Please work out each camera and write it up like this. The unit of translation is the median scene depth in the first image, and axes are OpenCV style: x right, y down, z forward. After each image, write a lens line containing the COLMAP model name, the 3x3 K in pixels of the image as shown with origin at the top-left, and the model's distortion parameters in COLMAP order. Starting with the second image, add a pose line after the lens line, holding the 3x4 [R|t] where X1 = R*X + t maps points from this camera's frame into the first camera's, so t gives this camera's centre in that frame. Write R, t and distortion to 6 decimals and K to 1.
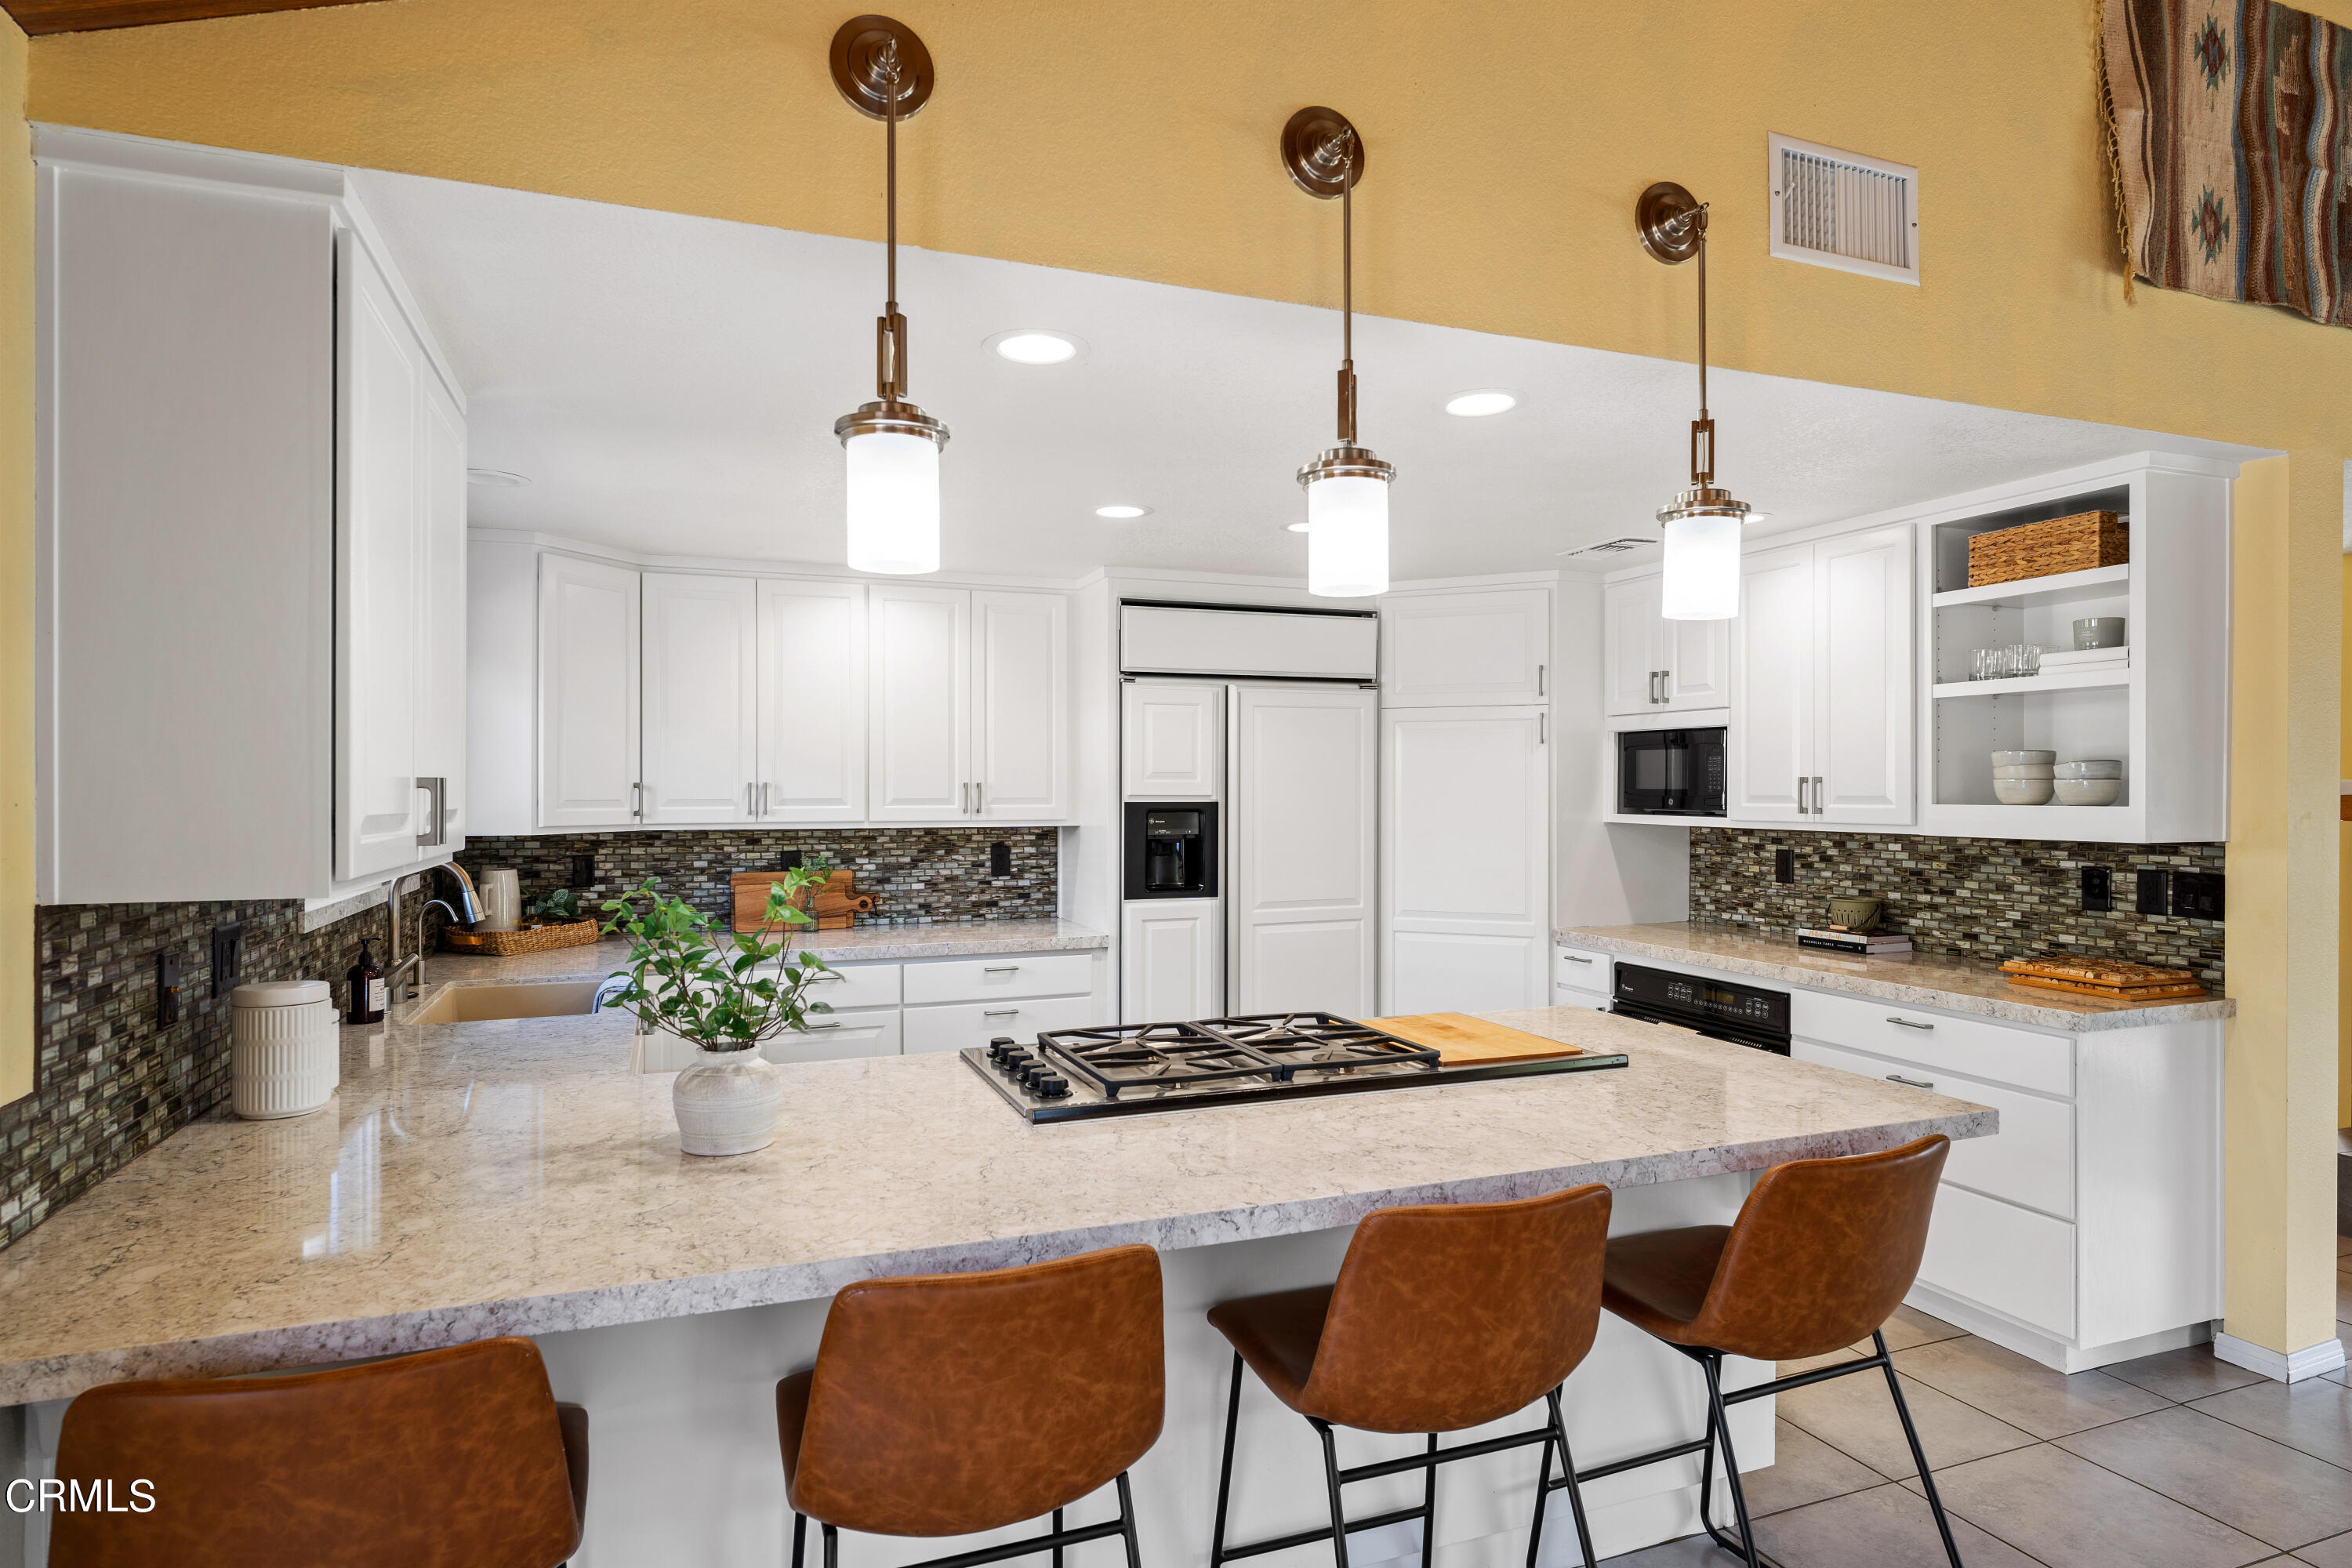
lens RADIAL K [[1301.7, 0, 1179.1], [0, 1301.7, 792.9], [0, 0, 1]] dist [0.003067, -0.000356]
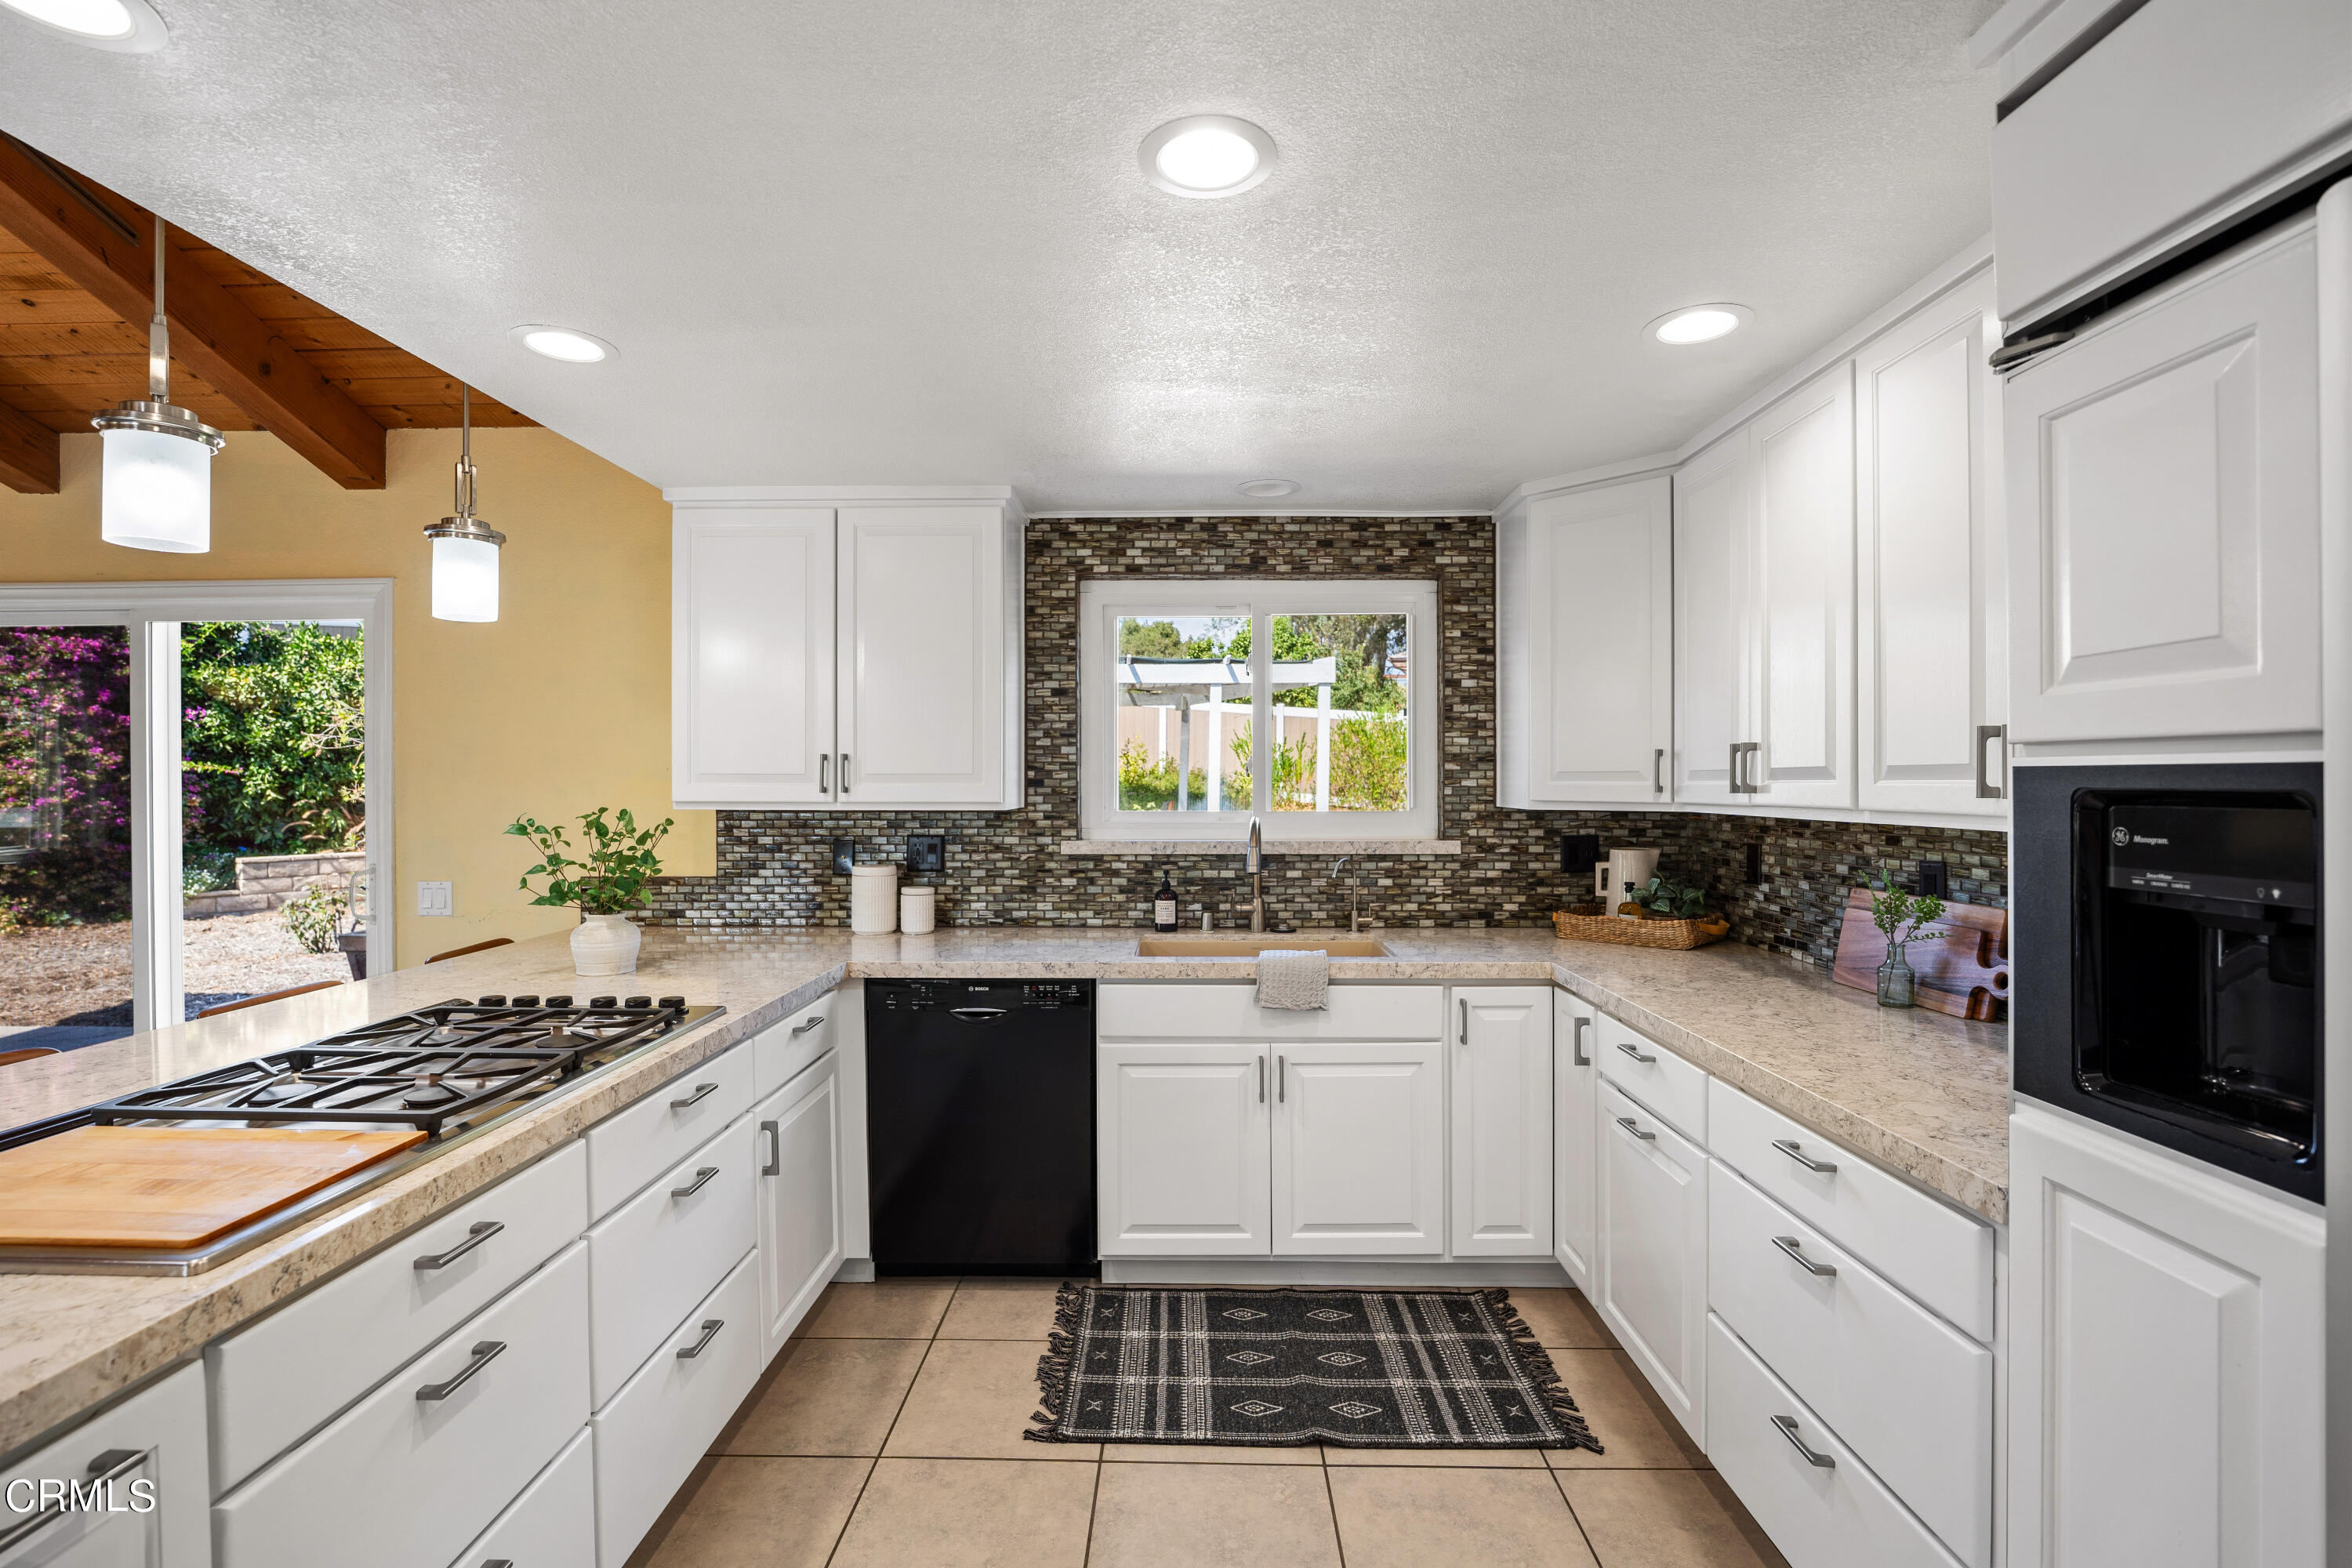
lens RADIAL K [[1048.3, 0, 1167.6], [0, 1048.3, 789.7], [0, 0, 1]] dist [-0.004547, -0.000546]
pose [[-0.380548, 0.008214, -0.924725, 0.275234], [-0.001281, 0.999955, 0.009409, 0.011003], [0.924760, 0.004765, -0.380520, 0.978622]]
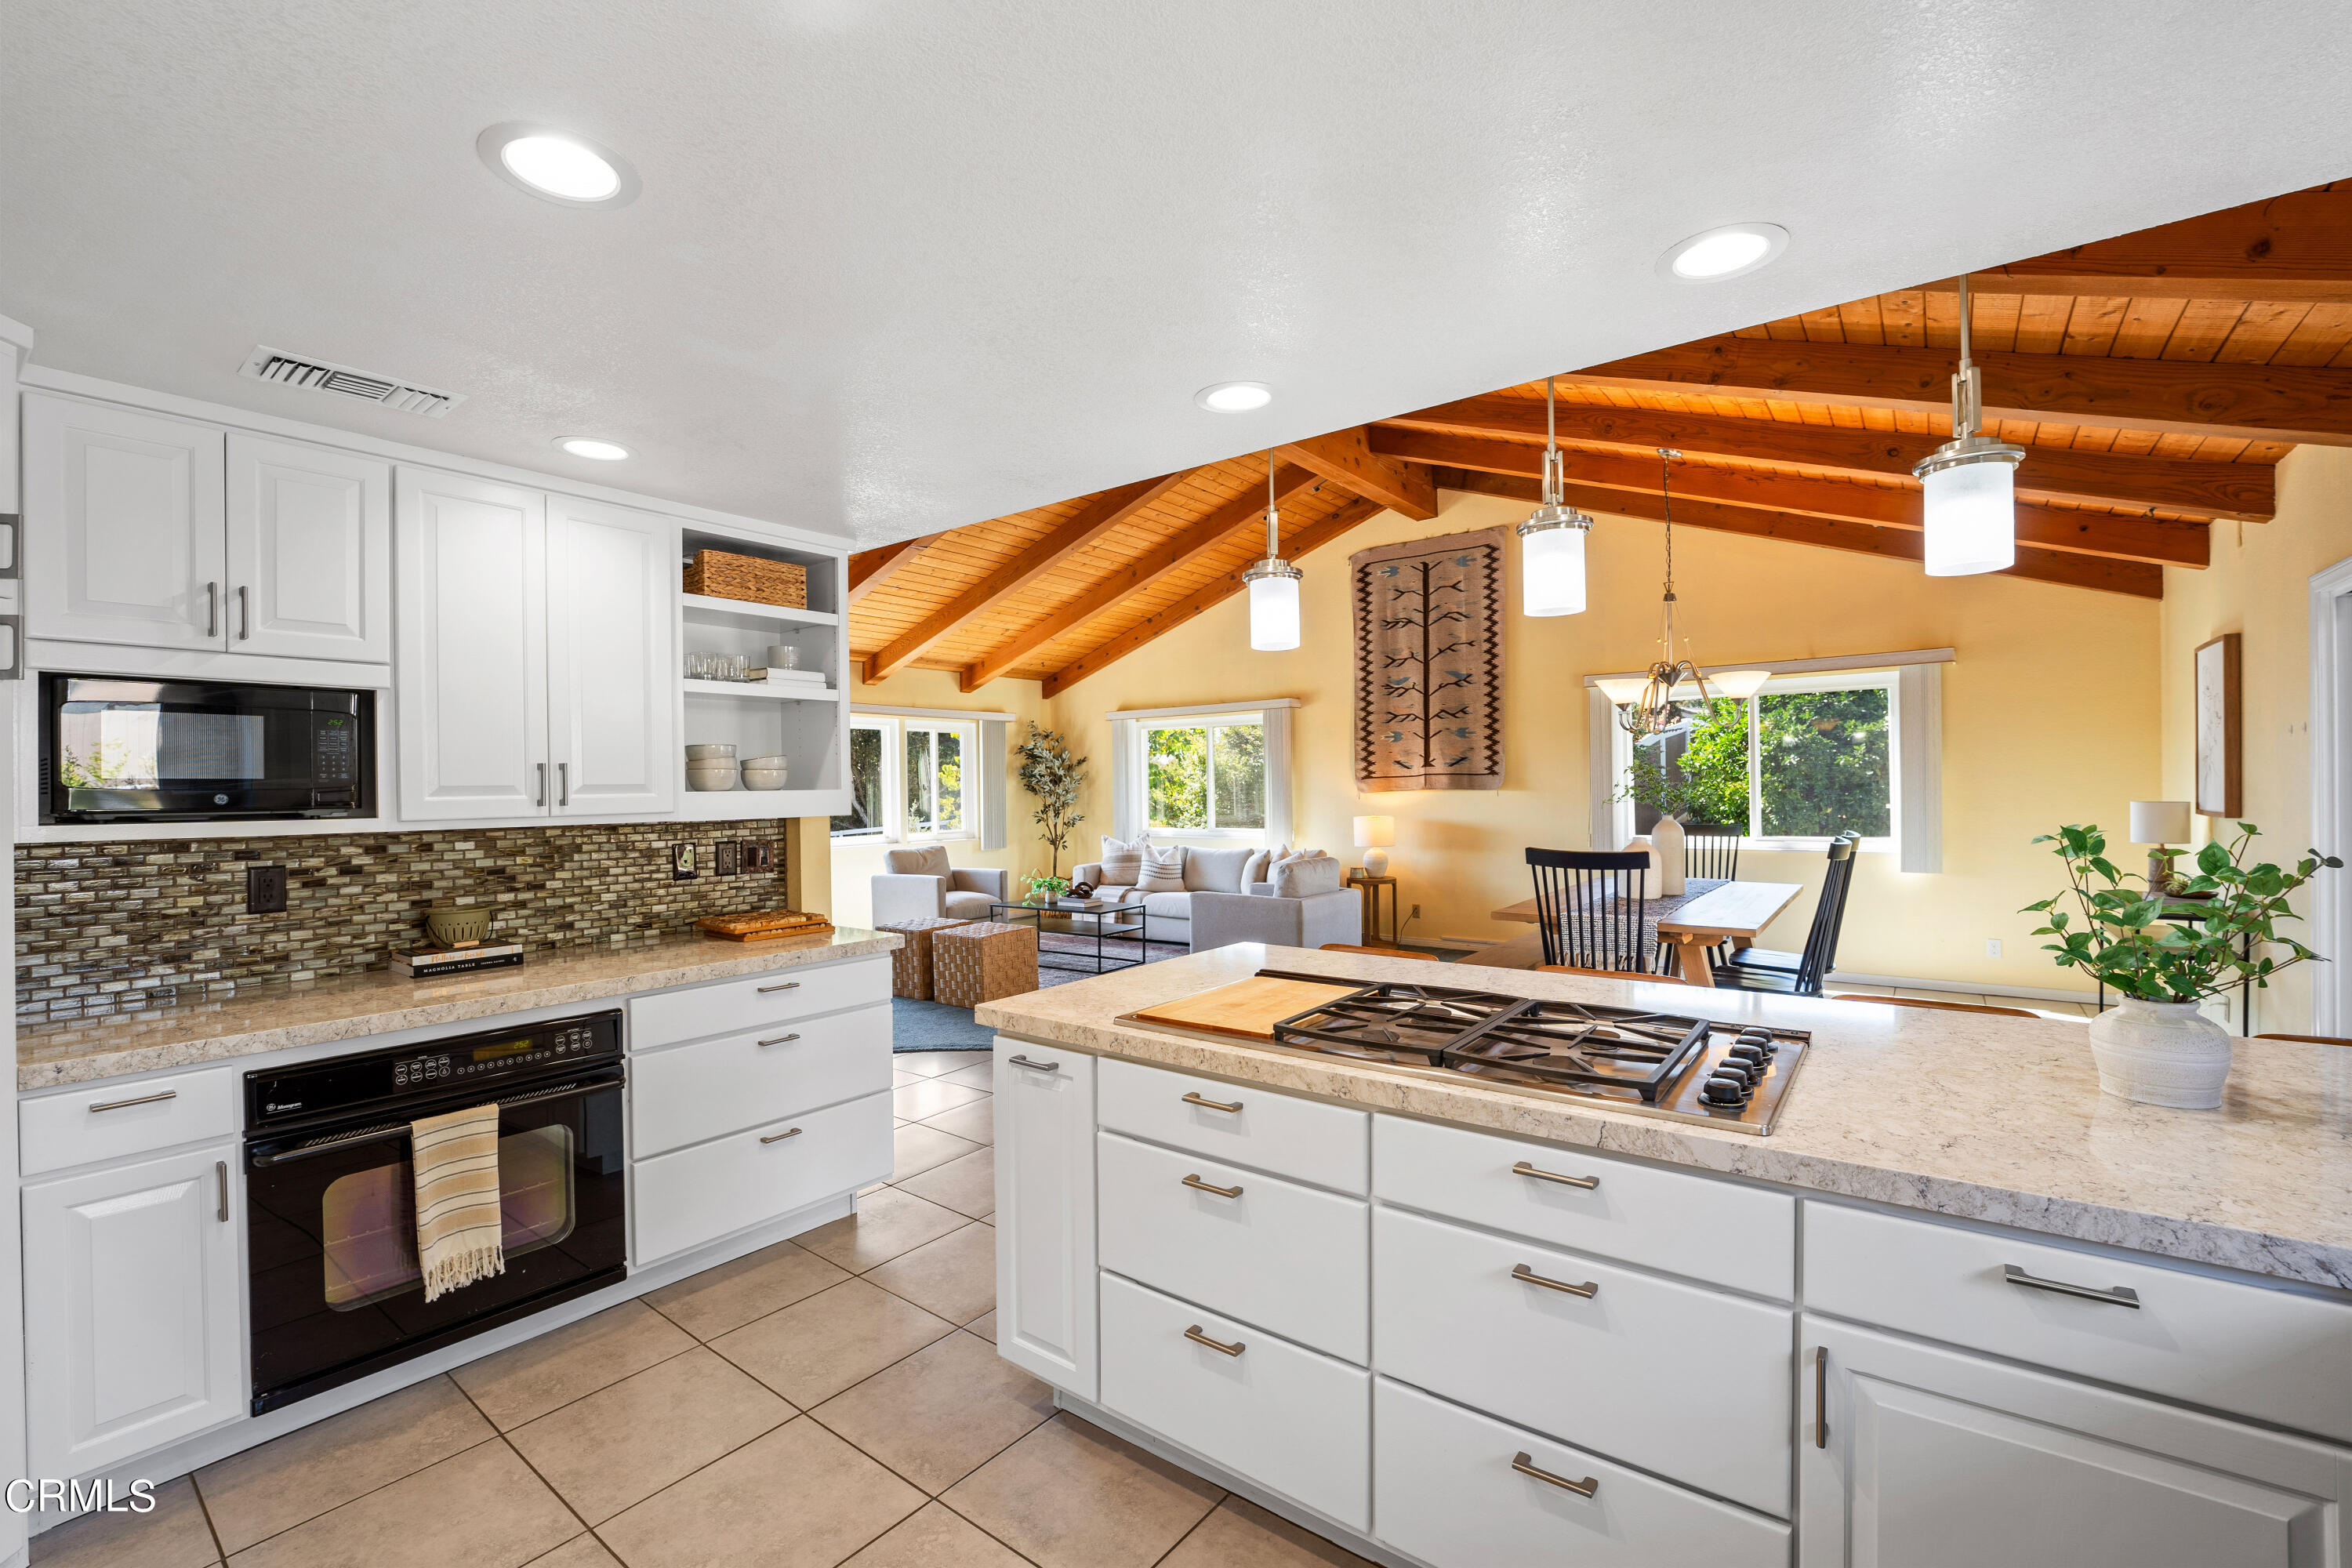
lens RADIAL K [[1027.1, 0, 1164.5], [0, 1027.1, 786.5], [0, 0, 1]] dist [-0.018602, -0.000402]
pose [[-0.515265, 0.006688, 0.857005, -0.279146], [0.017653, 0.999840, 0.002812, 0.007646], [-0.856849, 0.016578, -0.515300, 0.920366]]
